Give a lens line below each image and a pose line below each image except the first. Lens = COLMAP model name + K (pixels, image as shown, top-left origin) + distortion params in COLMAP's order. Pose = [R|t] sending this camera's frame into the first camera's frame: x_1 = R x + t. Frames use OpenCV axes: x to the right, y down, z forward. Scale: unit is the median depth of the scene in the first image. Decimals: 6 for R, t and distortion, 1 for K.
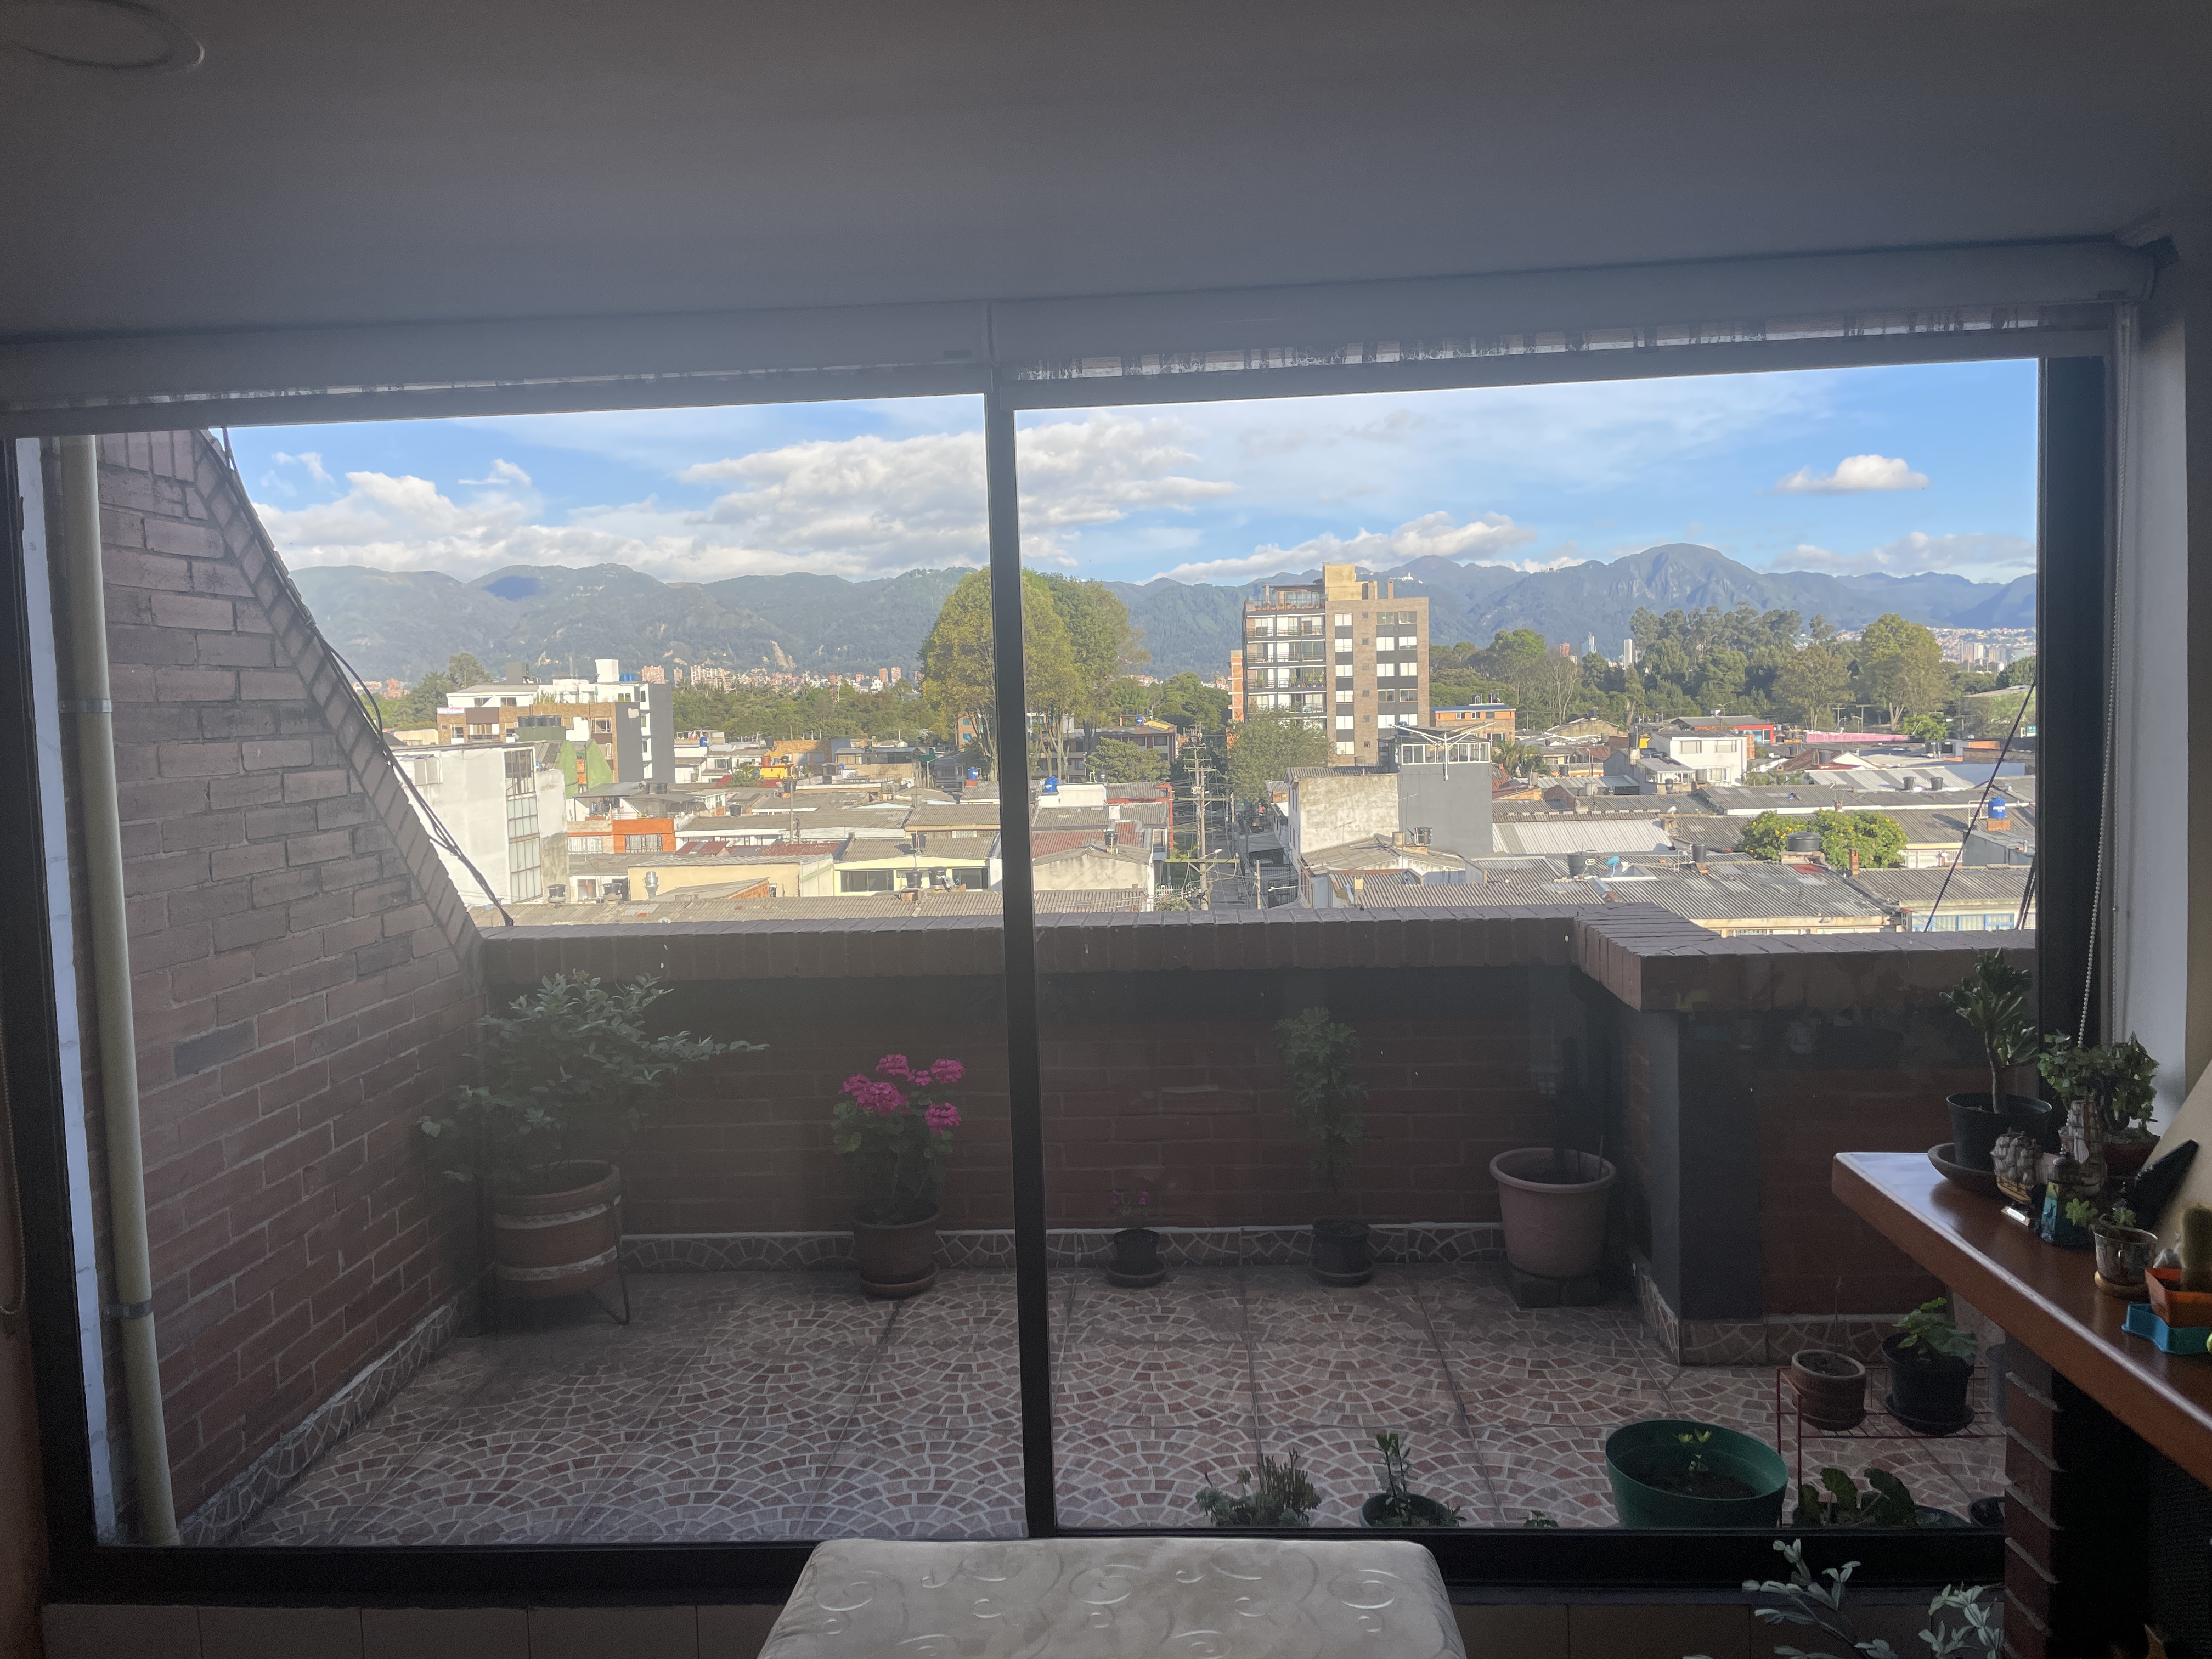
lens RADIAL K [[1678.1, 0, 1078.2], [0, 1678.1, 821.2], [0, 0, 1]] dist [0.054506, -0.005047]
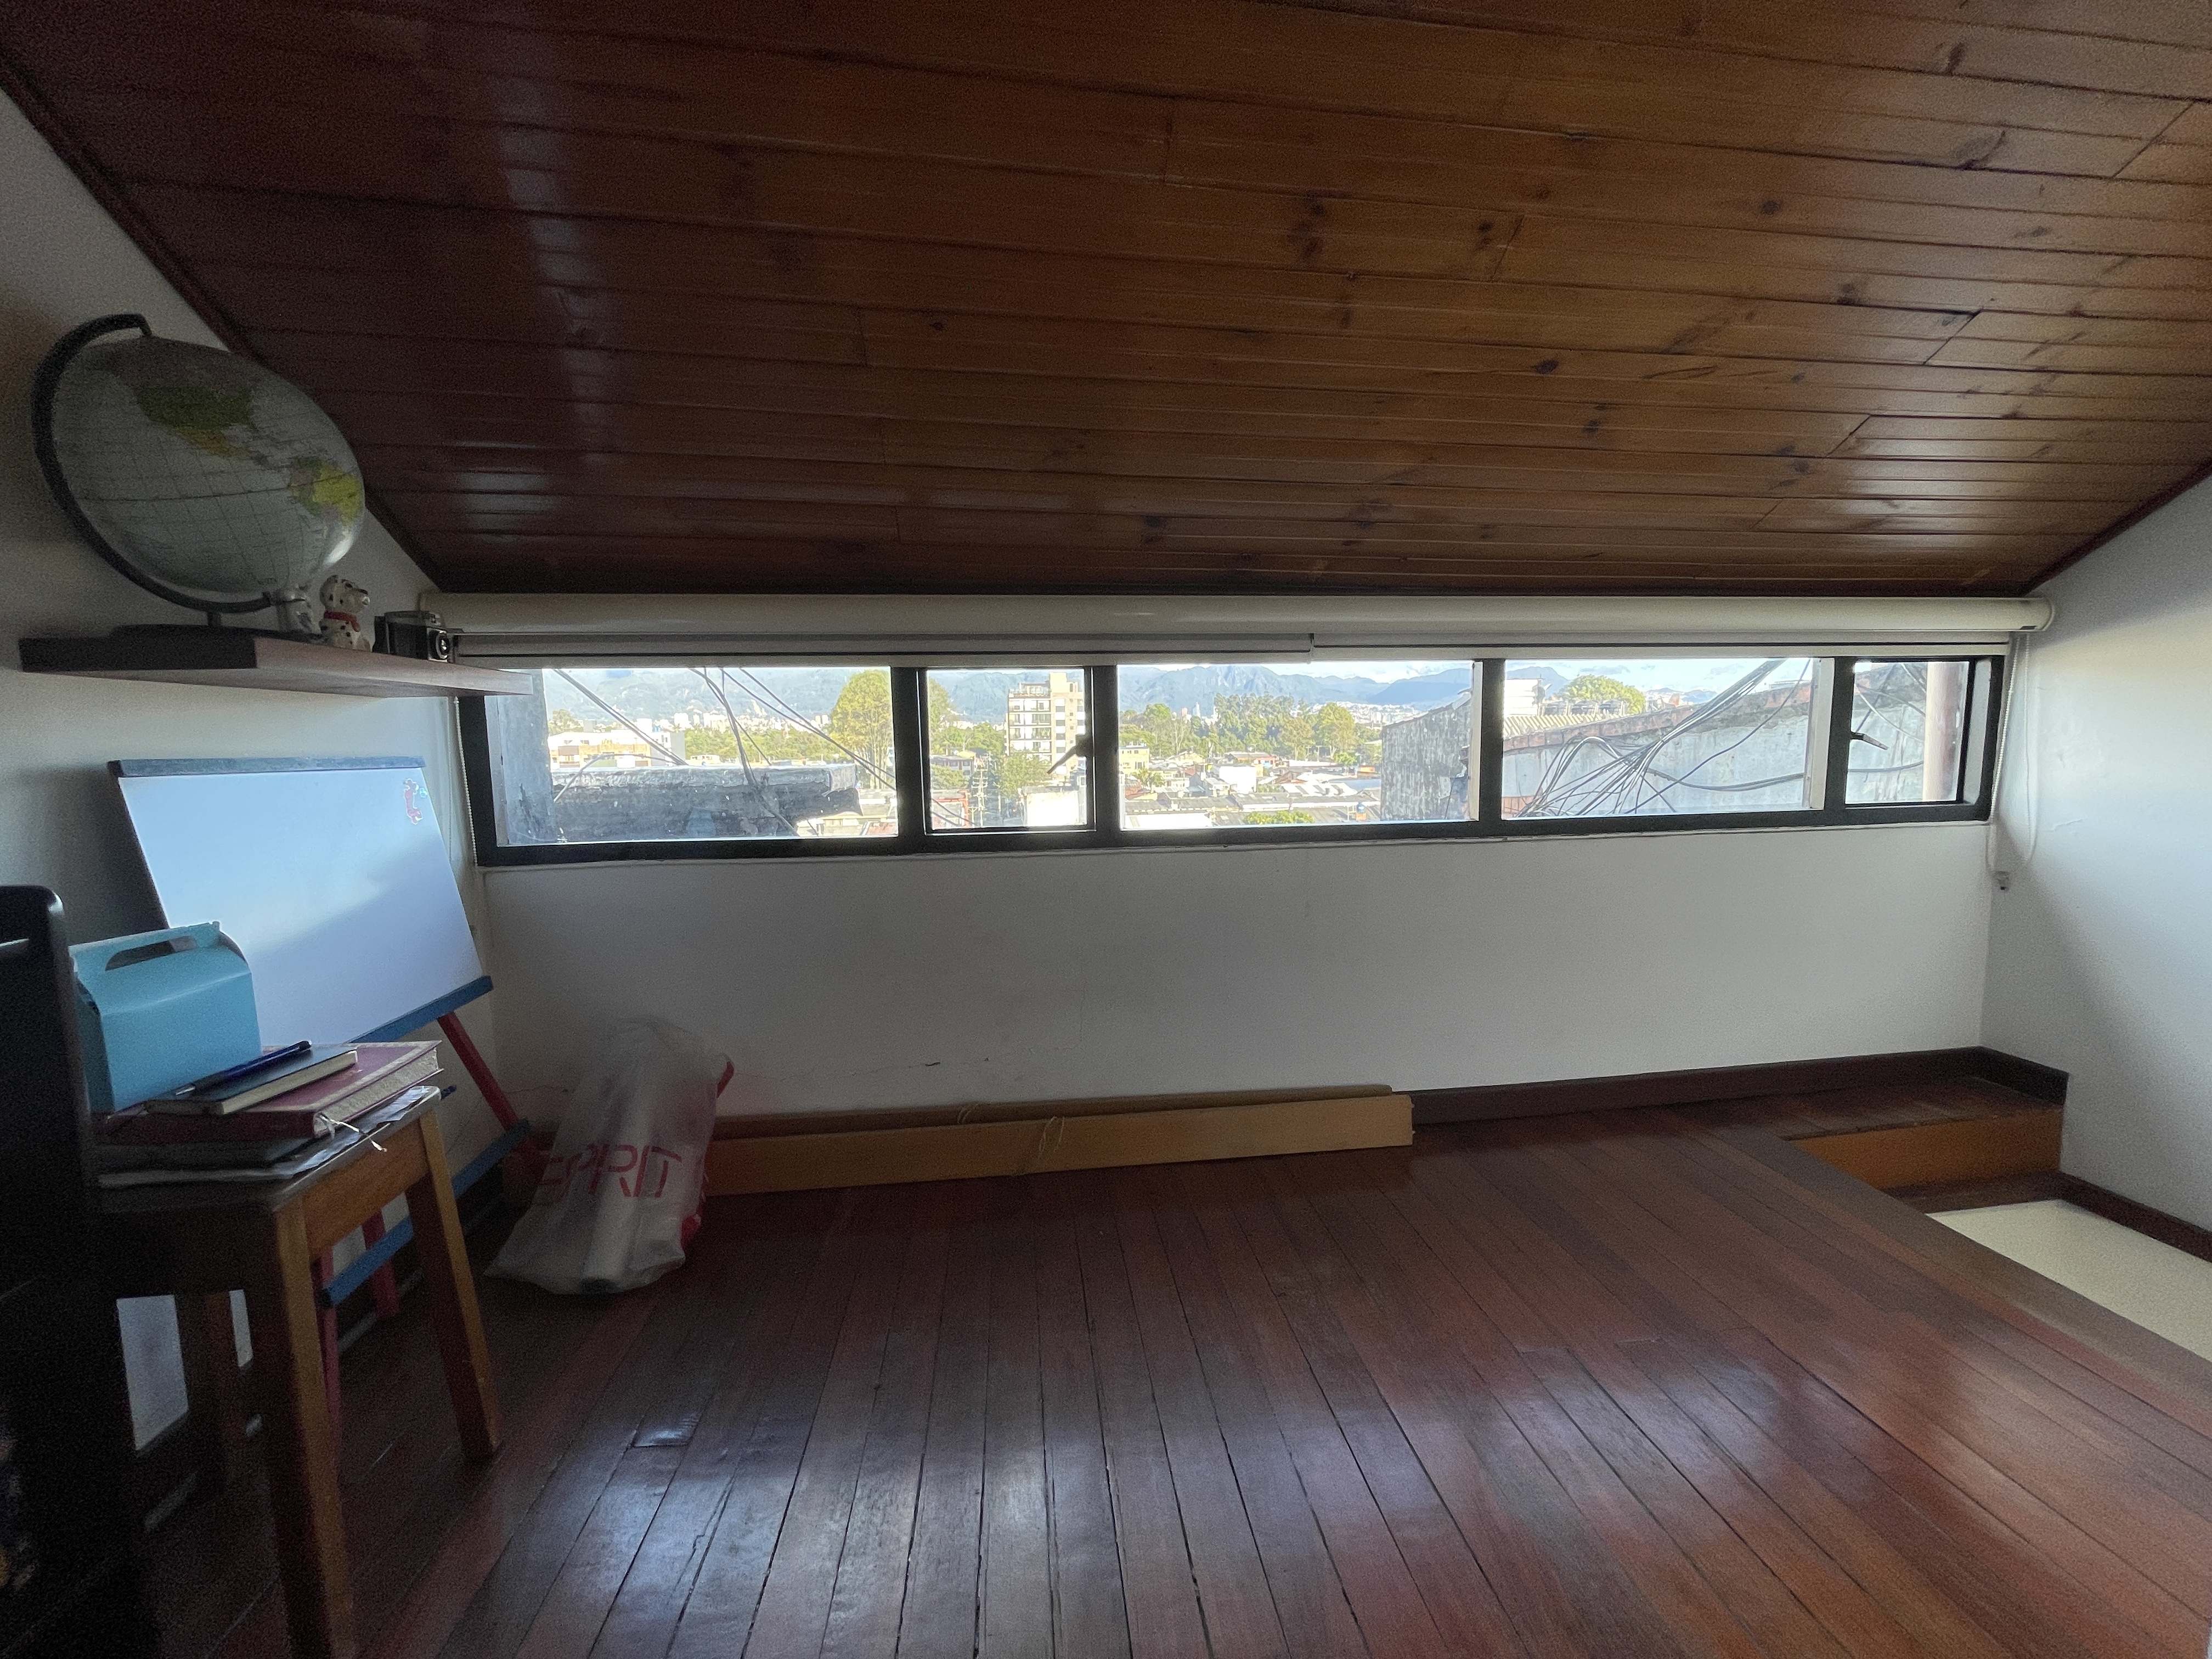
lens RADIAL K [[897.3, 0, 1106.0], [0, 897.3, 829.5], [0, 0, 1]] dist [-0.001062, 0.000072]
pose [[0.982406, -0.006240, 0.186652, 0.018136], [-0.000751, 0.999302, 0.037356, -0.013962], [-0.186755, -0.036839, 0.981716, -0.015697]]
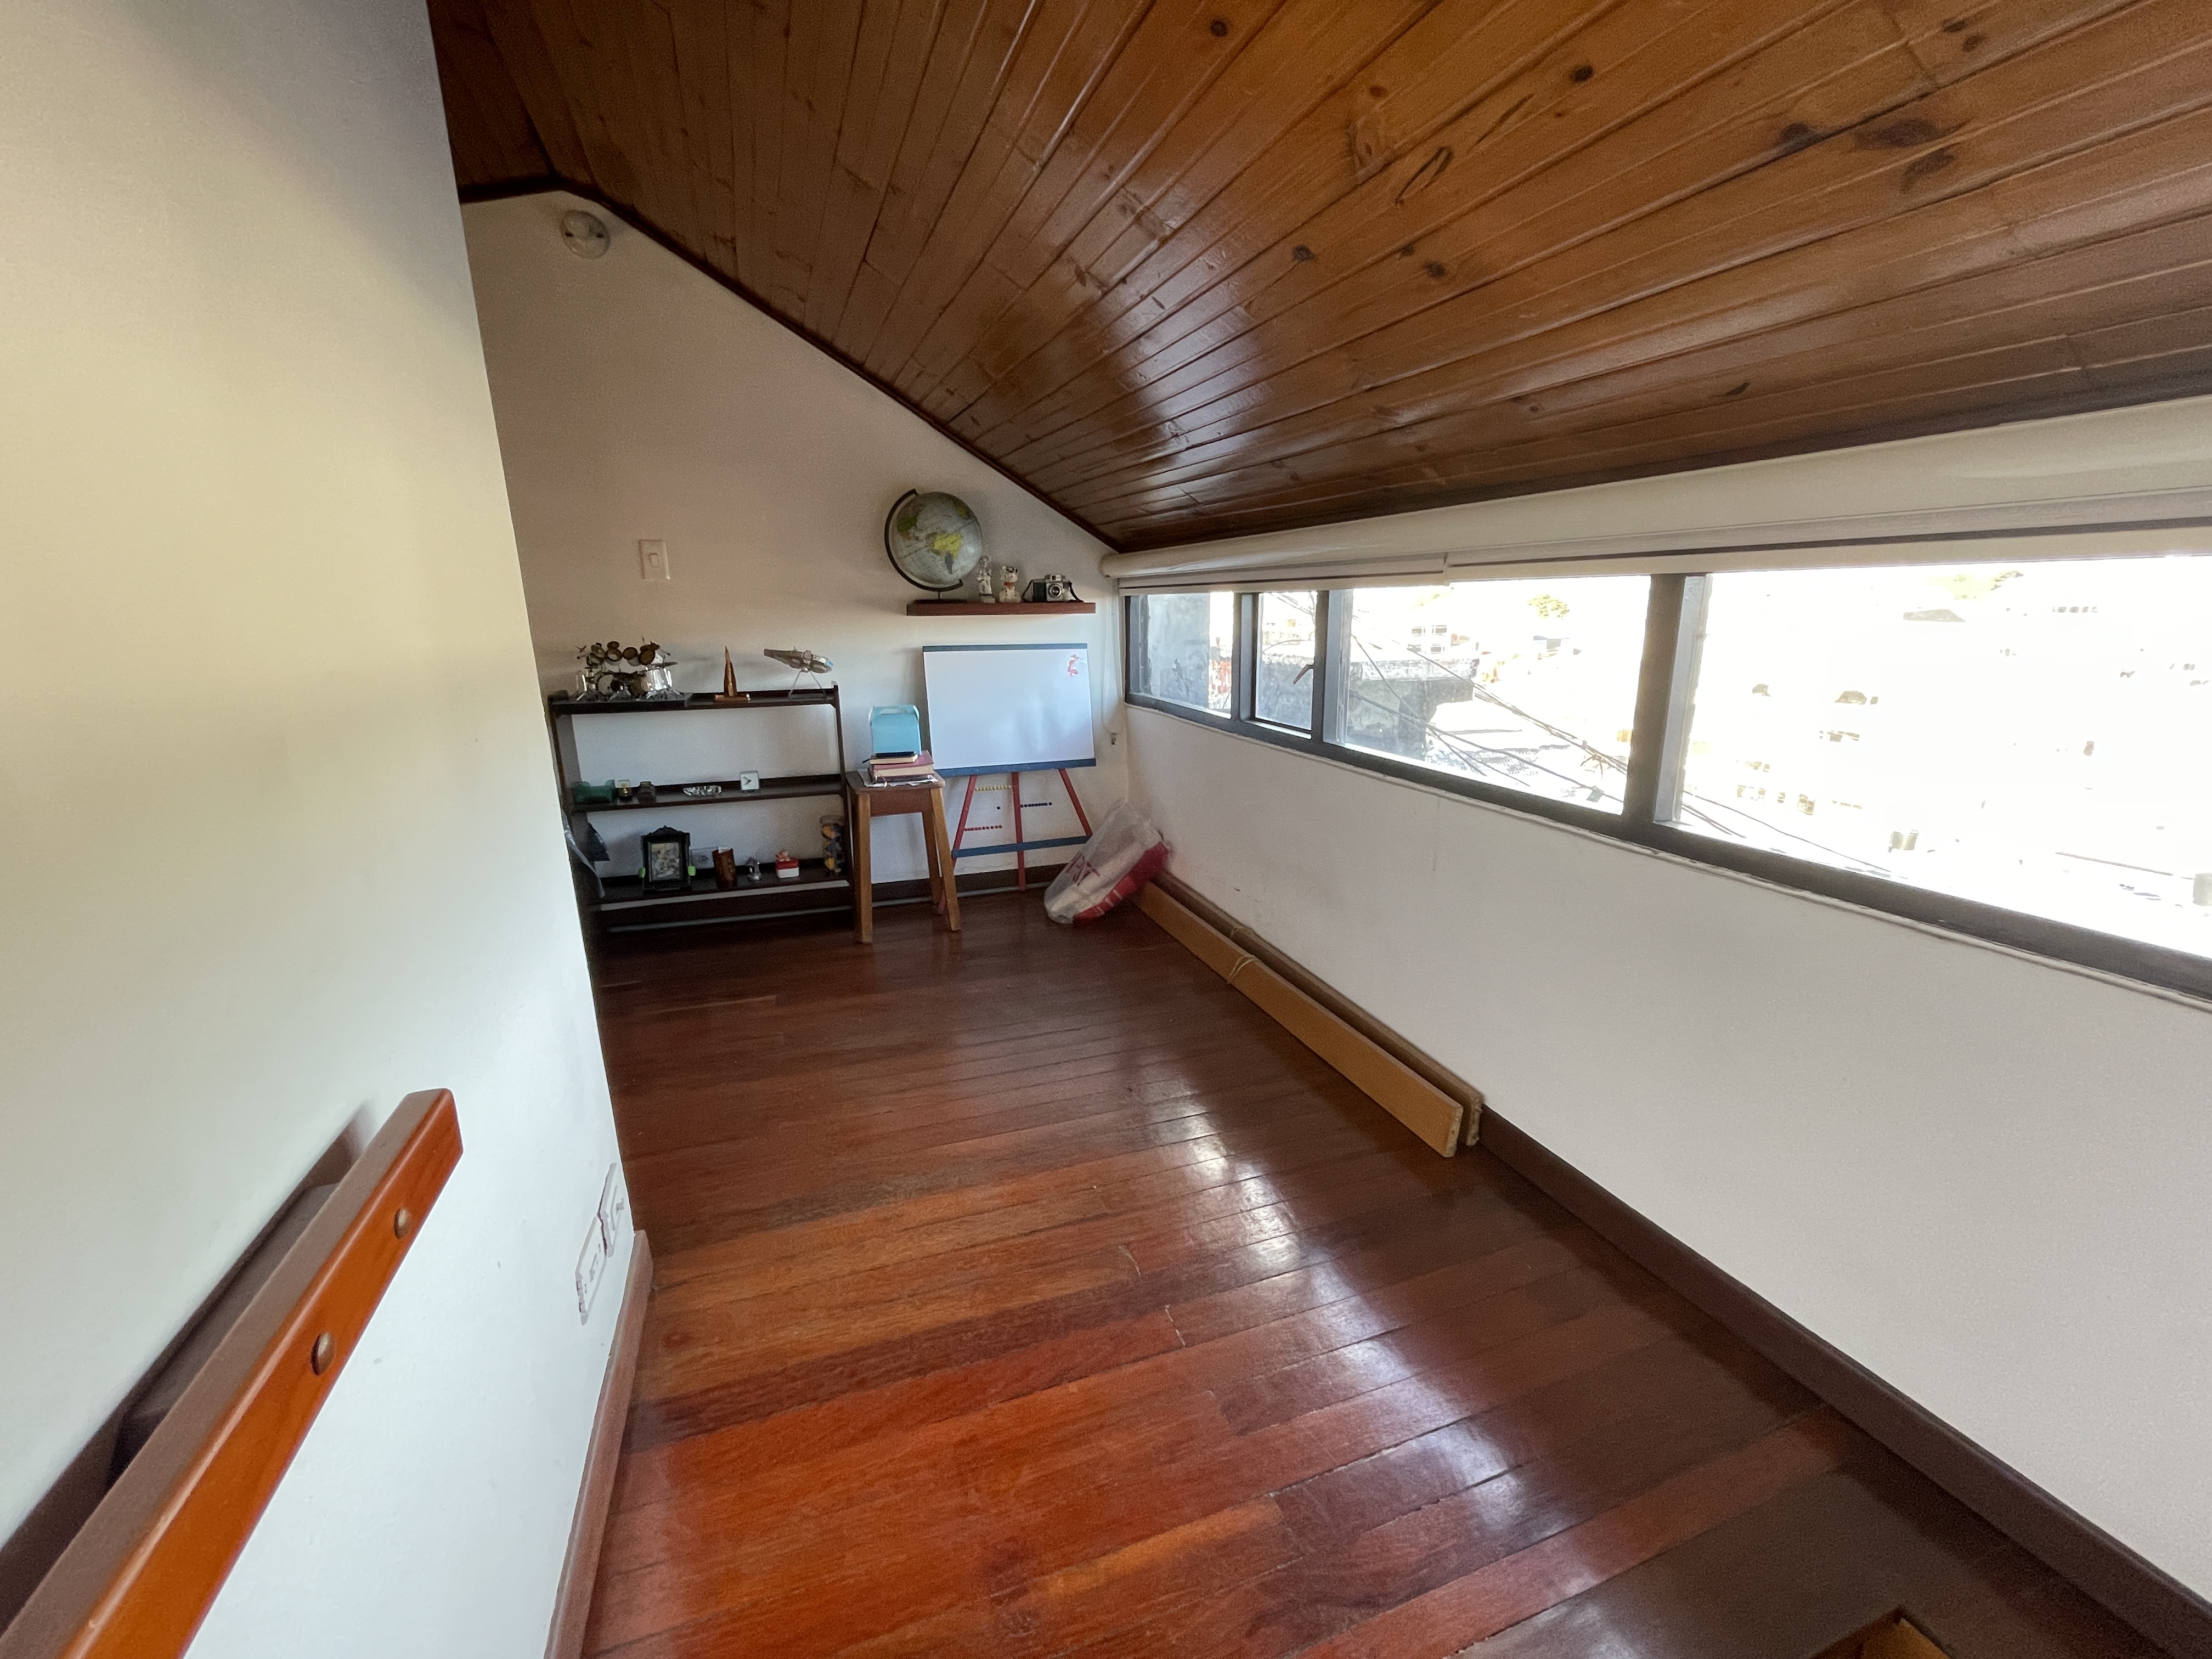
lens RADIAL K [[897.3, 0, 1106.0], [0, 897.3, 829.5], [0, 0, 1]] dist [-0.001062, 0.000072]
pose [[0.404487, 0.248203, -0.880219, 0.938460], [-0.058741, 0.967531, 0.245830, -0.109109], [0.912655, -0.047730, 0.405933, 0.217360]]
